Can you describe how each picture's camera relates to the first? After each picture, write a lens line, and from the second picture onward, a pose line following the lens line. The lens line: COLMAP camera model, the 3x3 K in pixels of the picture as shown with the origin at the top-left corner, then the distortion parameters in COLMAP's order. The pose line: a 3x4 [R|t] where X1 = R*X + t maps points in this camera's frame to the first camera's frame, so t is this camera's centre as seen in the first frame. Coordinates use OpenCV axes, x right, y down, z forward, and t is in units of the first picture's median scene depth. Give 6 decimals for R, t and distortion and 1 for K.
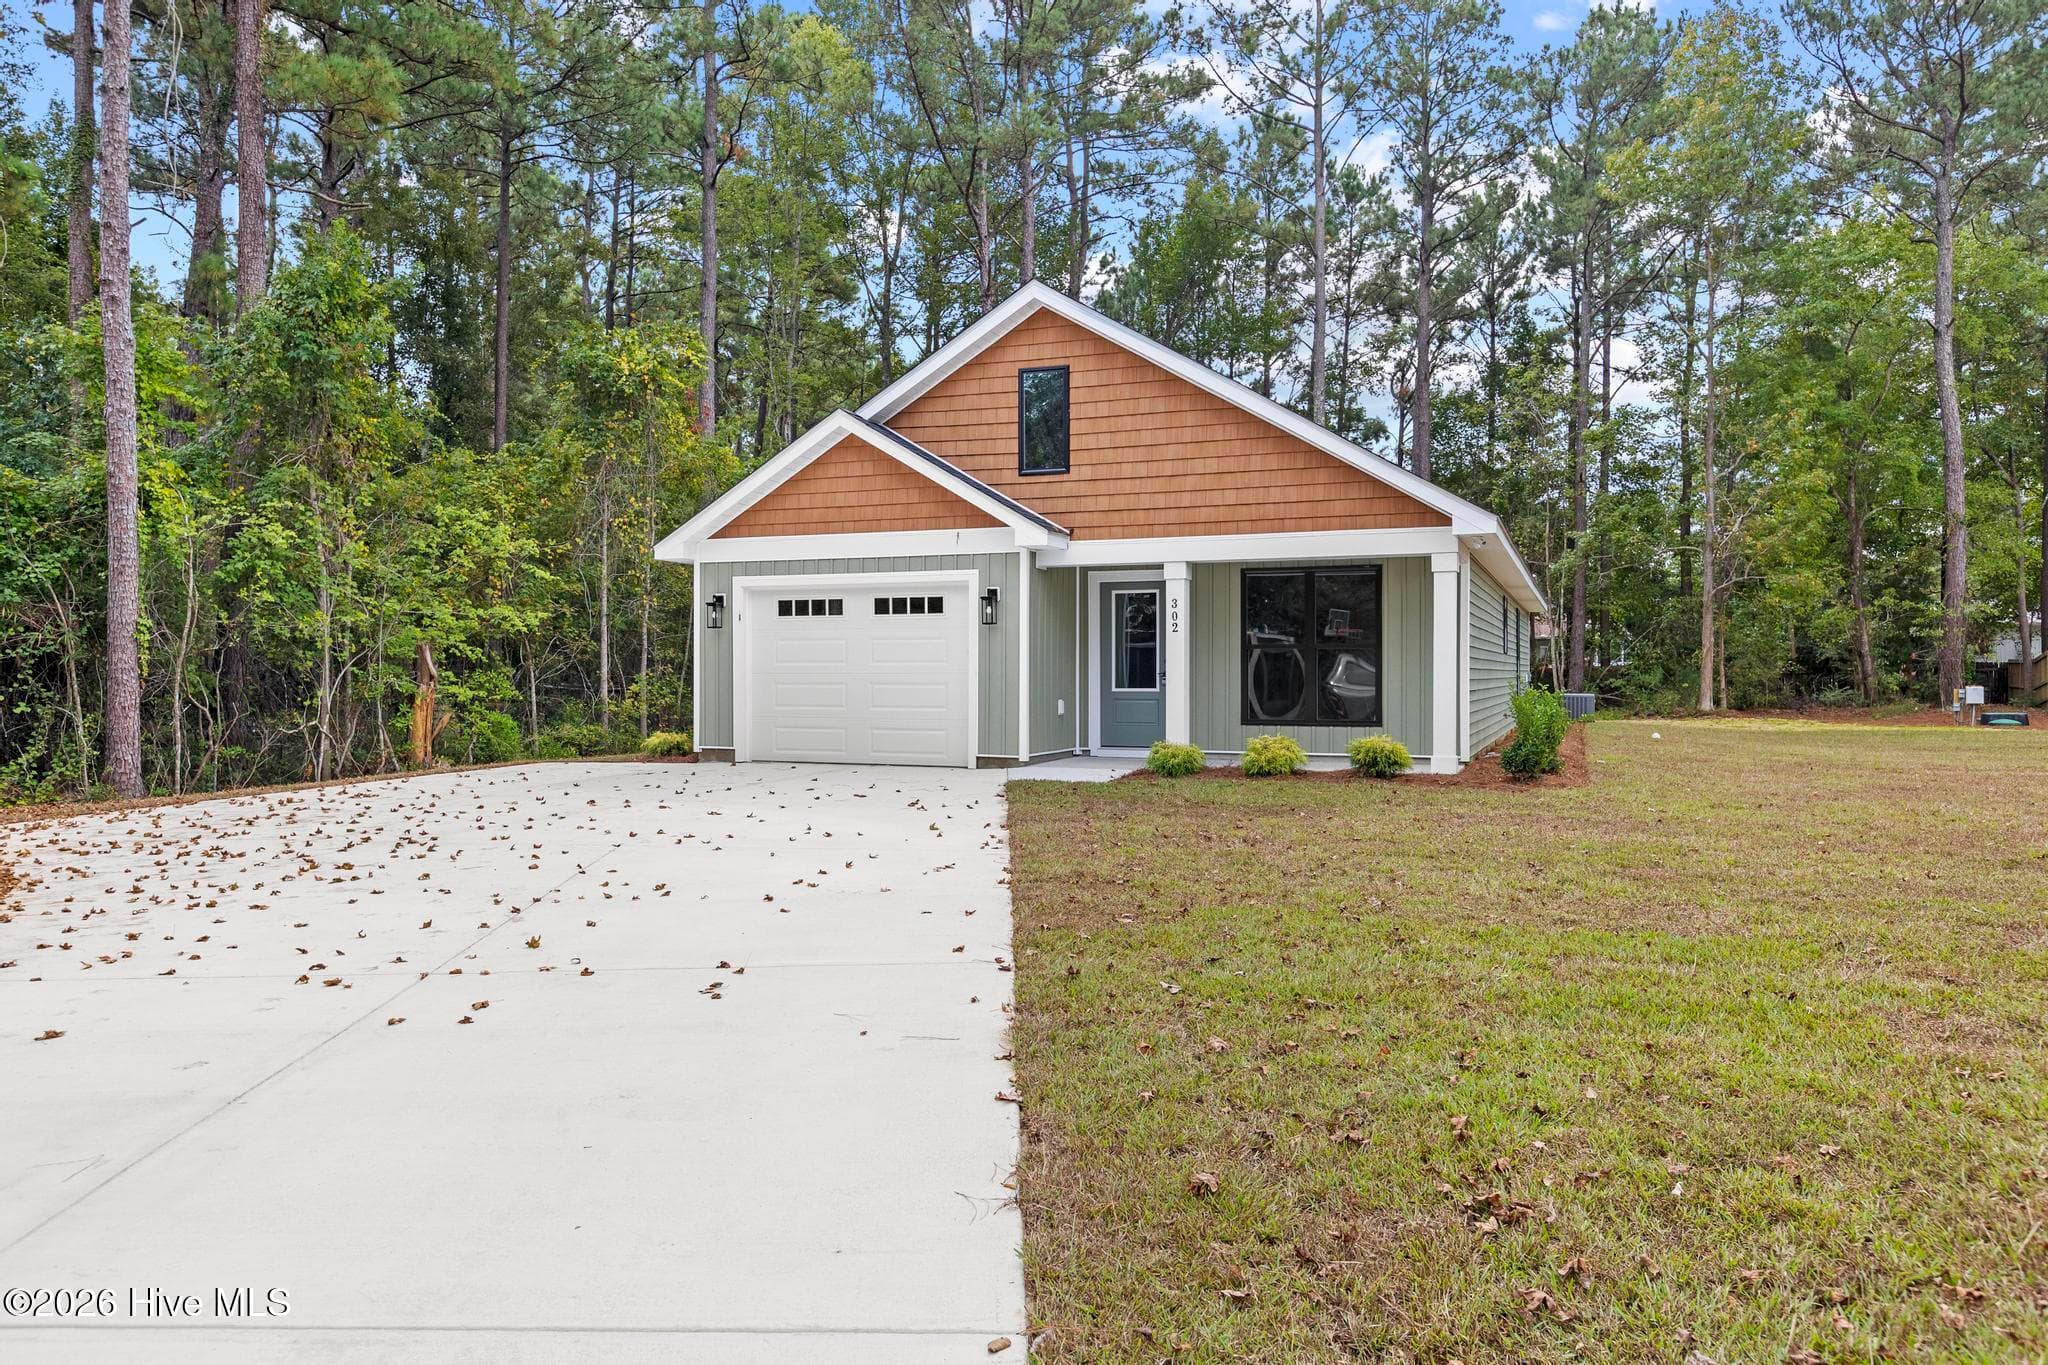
lens RADIAL K [[1386.2, 0, 1055.4], [0, 1386.2, 655.2], [0, 0, 1]] dist [-0.005906, -0.000305]
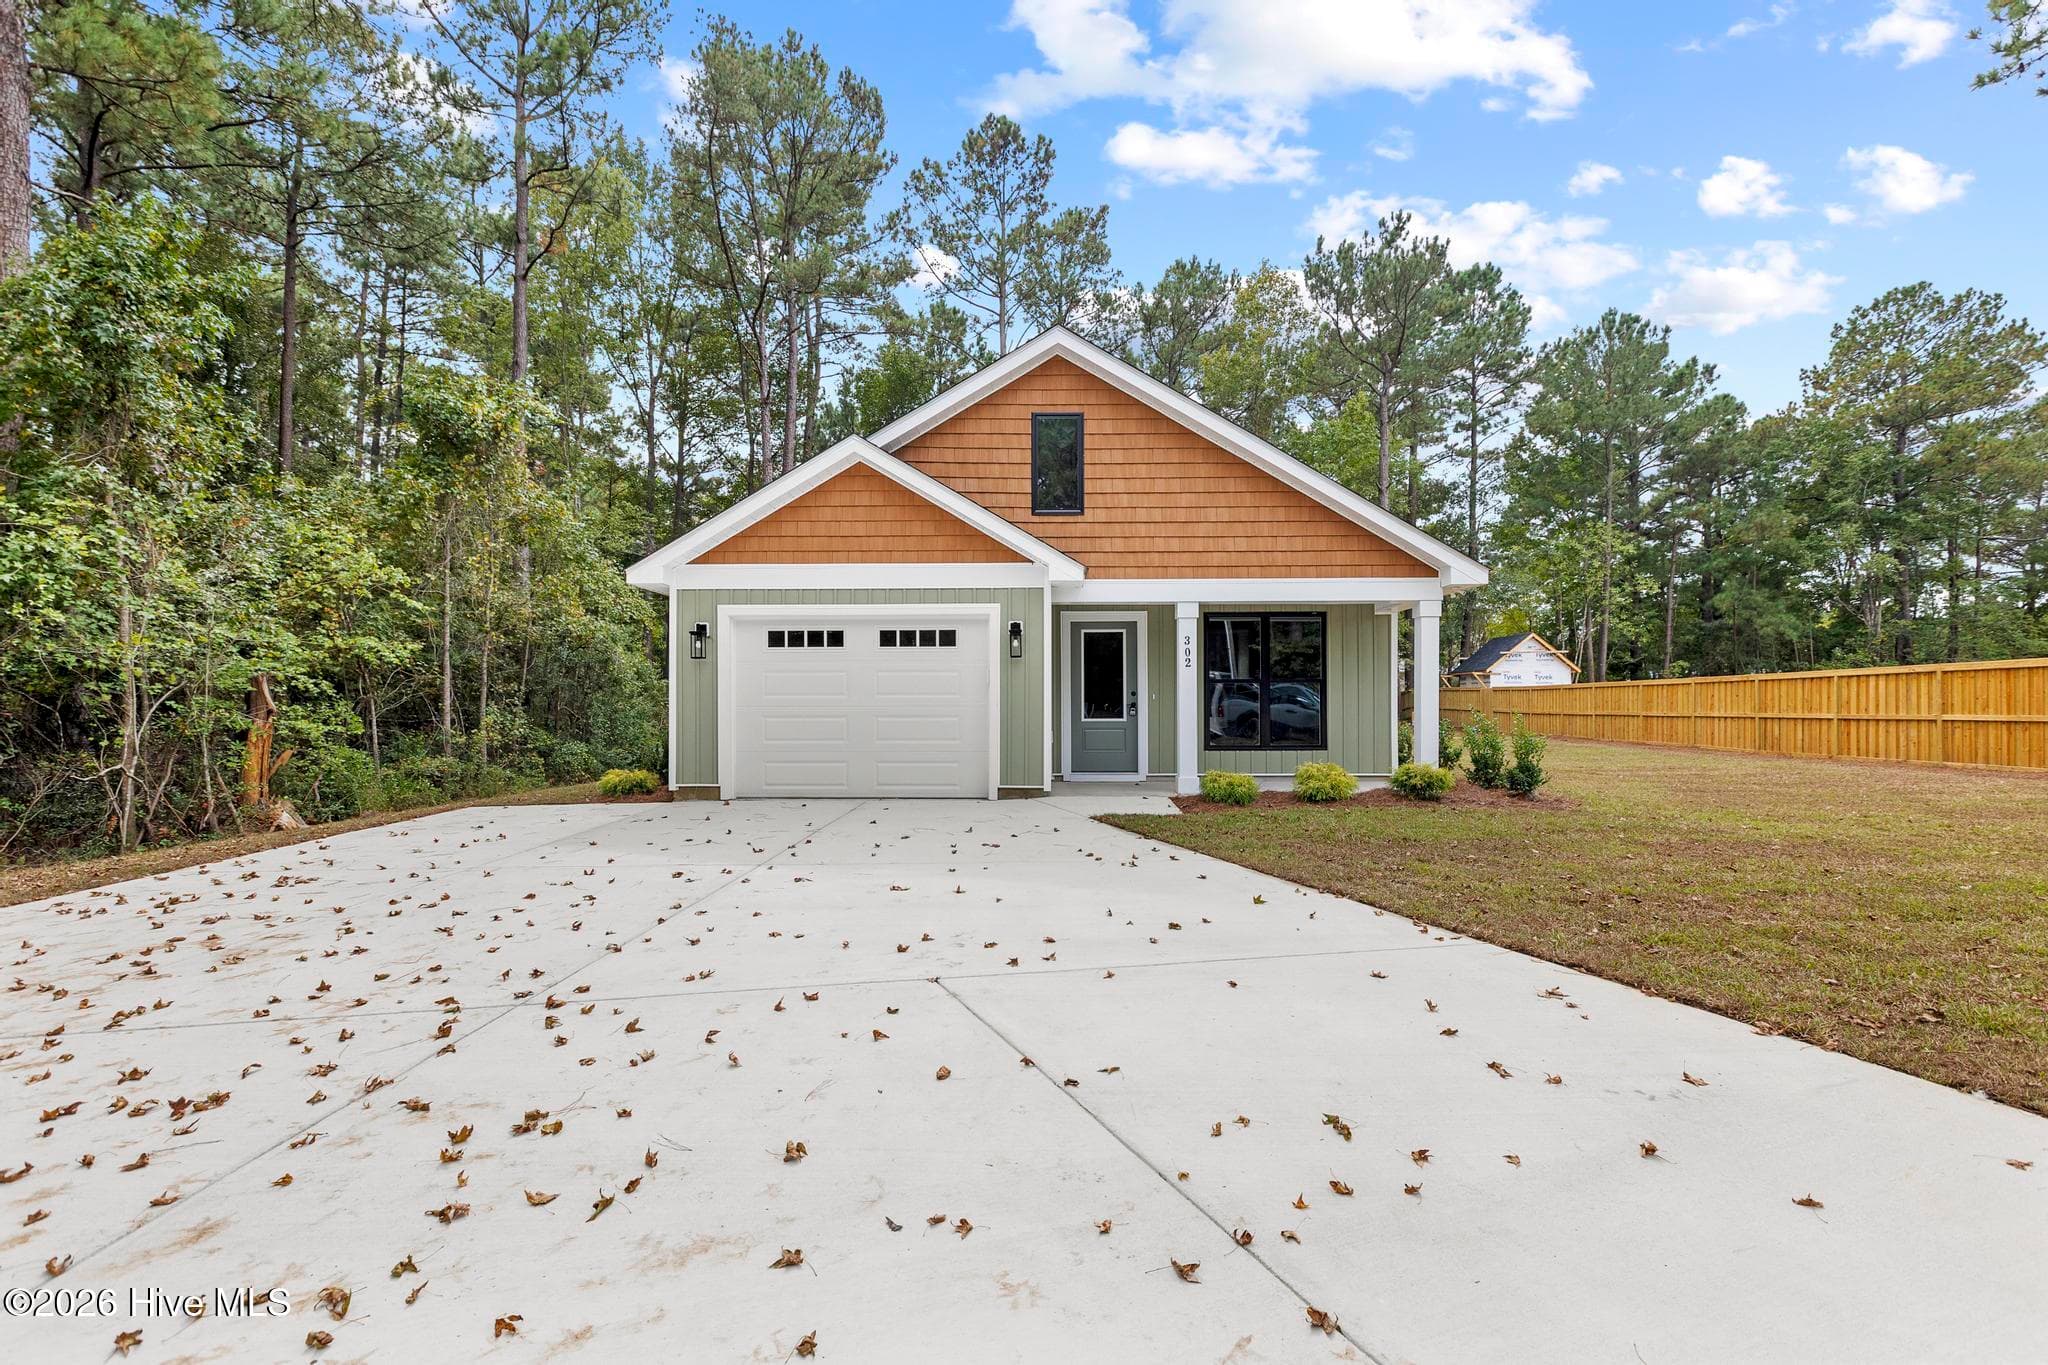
lens RADIAL K [[898.7, 0, 1022.8], [0, 898.7, 688.0], [0, 0, 1]] dist [0.000706, -0.000018]
pose [[0.938064, 0.003119, 0.346447, -0.251121], [-0.001736, 0.999989, -0.004303, 0.002687], [-0.346457, 0.003435, 0.938060, 0.351307]]
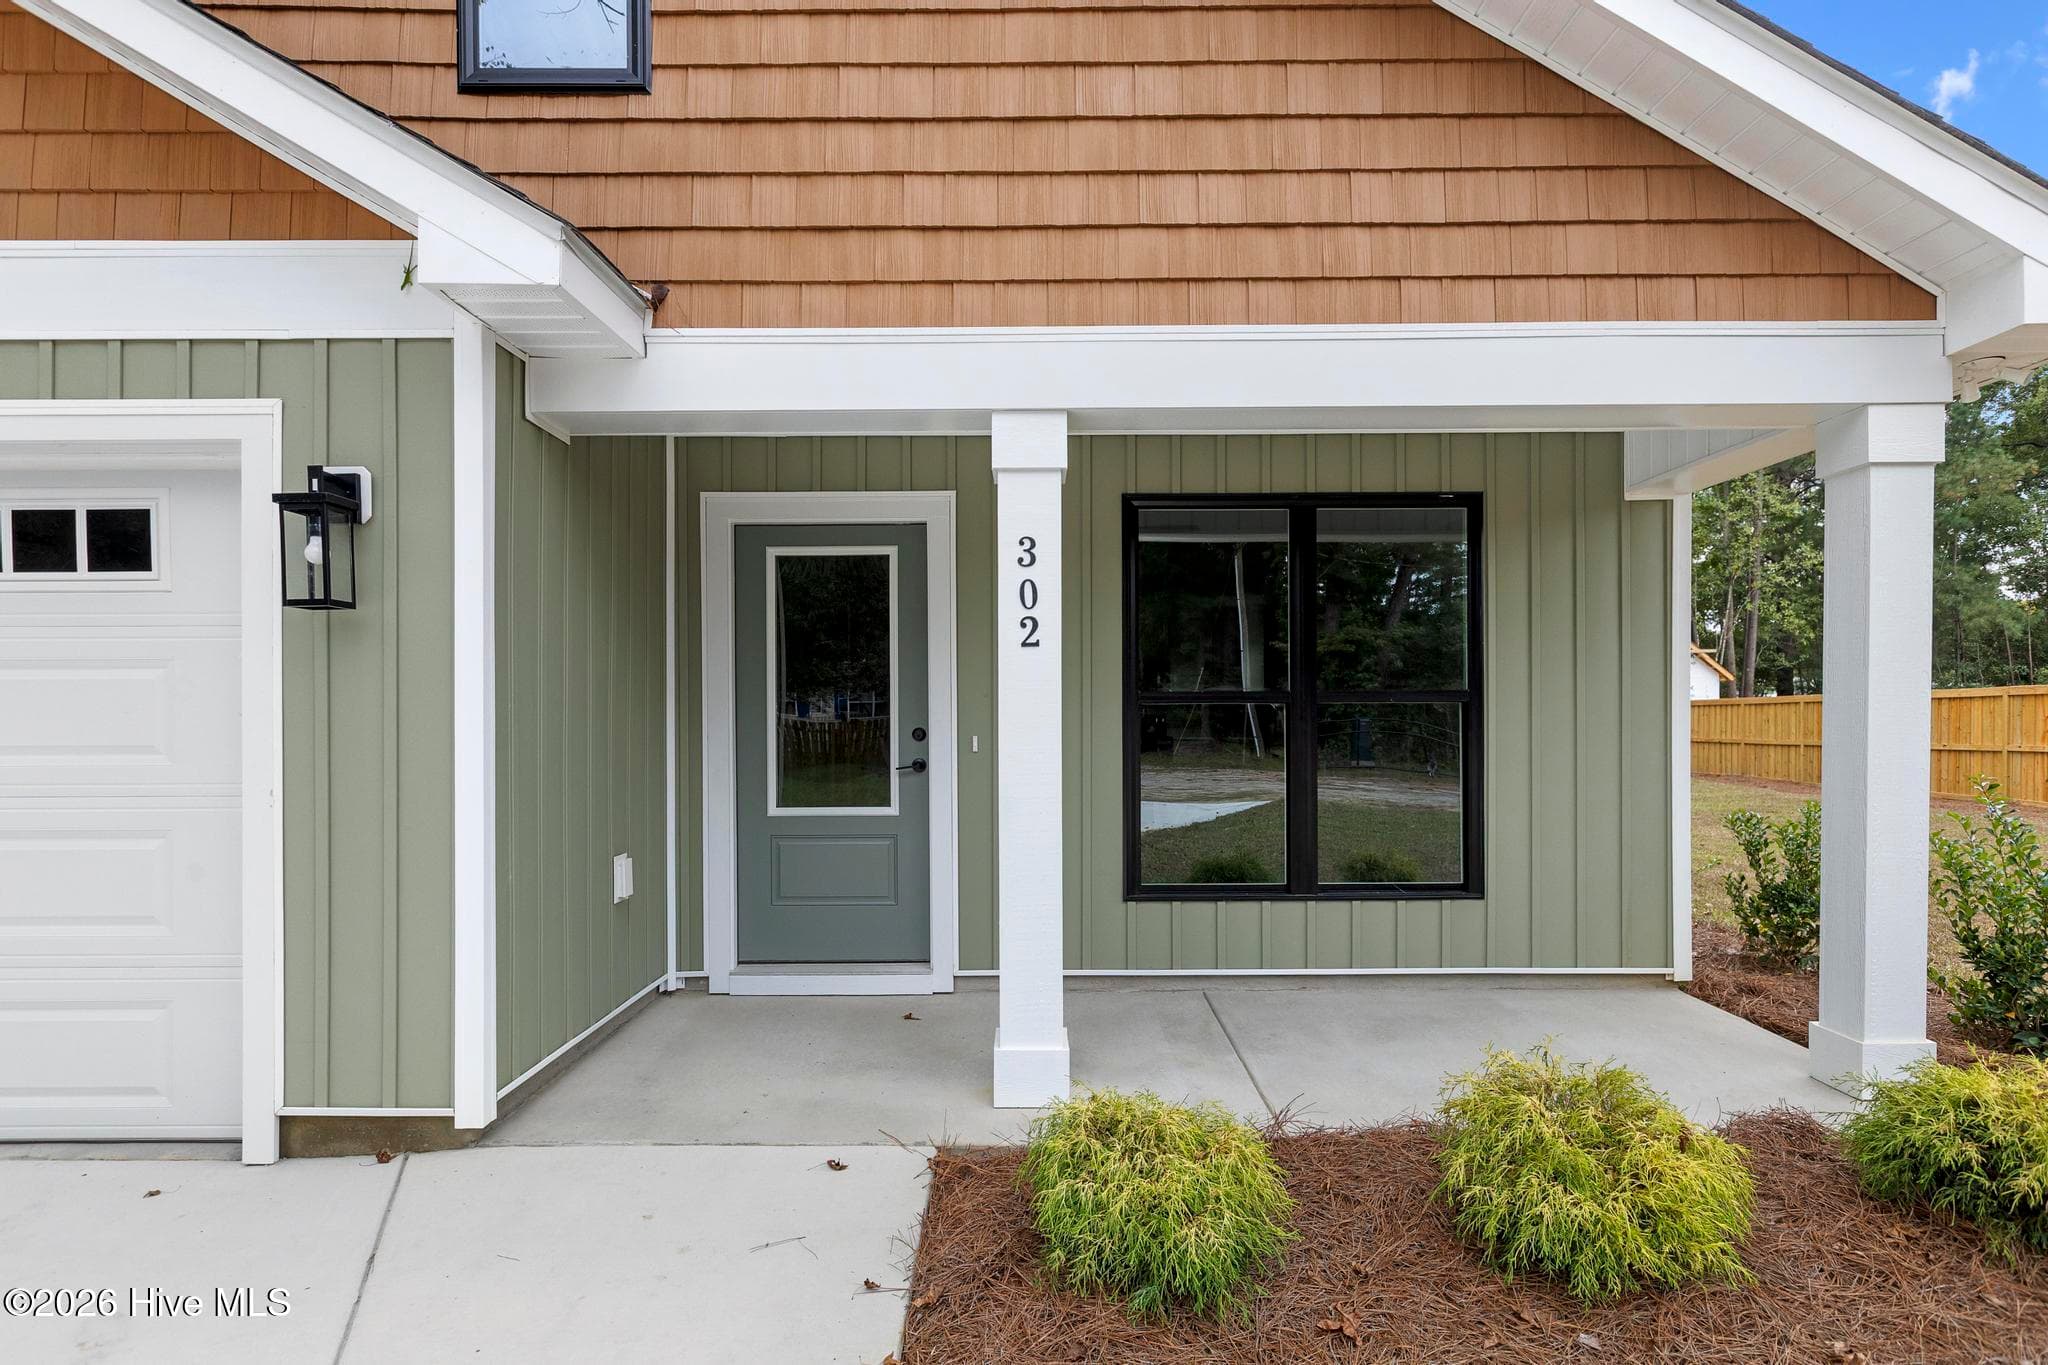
lens RADIAL K [[1051.6, 0, 1027.2], [0, 1051.6, 718.6], [0, 0, 1]] dist [-0.000029, -0.001613]
pose [[0.931267, -0.005174, 0.364301, 0.002738], [0.001024, 0.999932, 0.011582, -0.003696], [-0.364337, -0.010413, 0.931209, 0.715306]]
